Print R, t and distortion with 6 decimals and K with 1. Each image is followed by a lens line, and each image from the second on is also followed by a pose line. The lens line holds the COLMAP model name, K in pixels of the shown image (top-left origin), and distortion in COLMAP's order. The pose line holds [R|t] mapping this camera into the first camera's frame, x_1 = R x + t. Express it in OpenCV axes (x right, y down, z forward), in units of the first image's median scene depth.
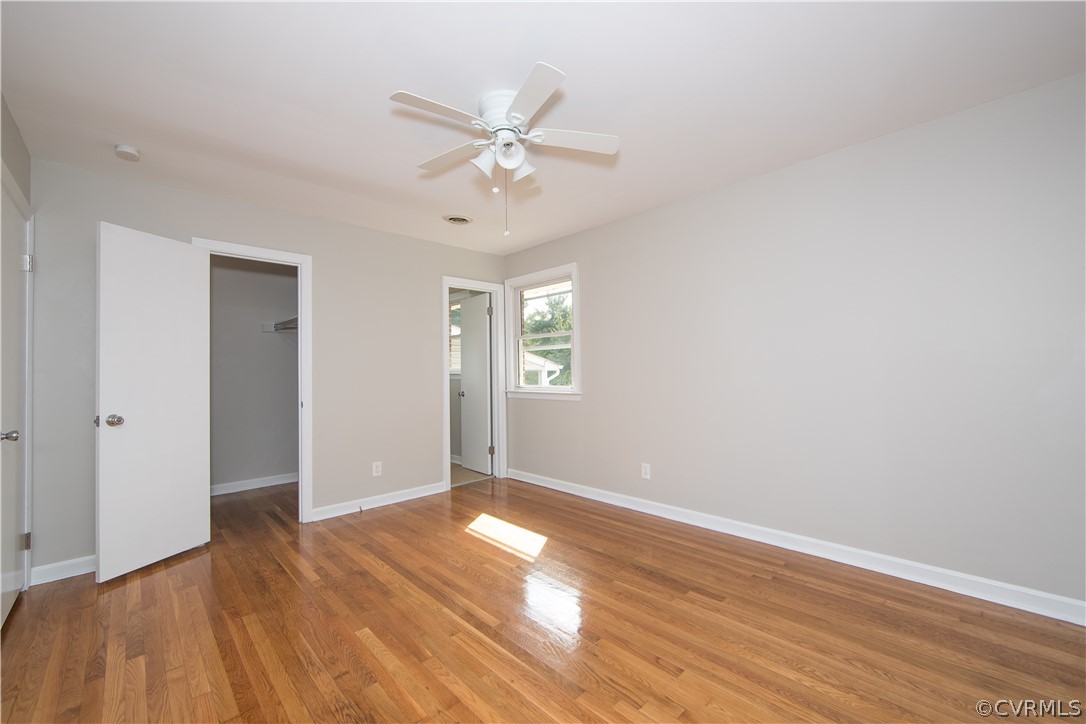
lens RADIAL K [[437.5, 0, 544.9], [0, 437.5, 365.1], [0, 0, 1]] dist [-0.005783, 0.000224]
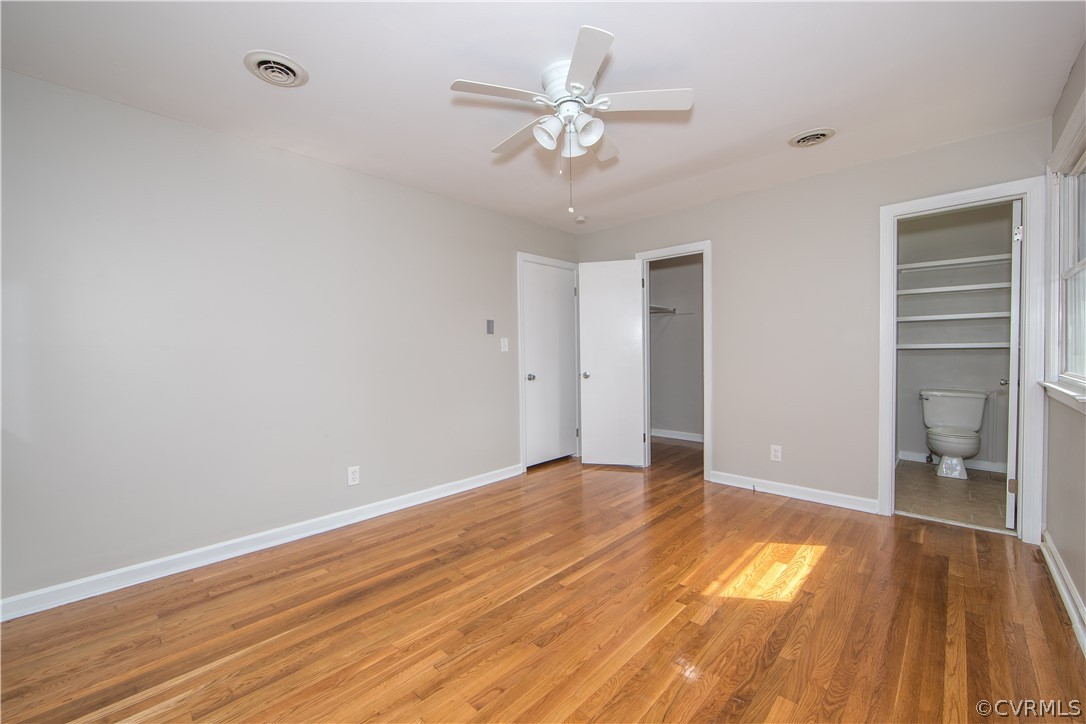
lens RADIAL K [[437.5, 0, 544.9], [0, 437.5, 365.1], [0, 0, 1]] dist [-0.005783, 0.000224]
pose [[0.039891, 0.042461, -0.998301, 0.621490], [0.026332, 0.998705, 0.043530, 0.003084], [0.998857, -0.028024, 0.038721, 0.613152]]
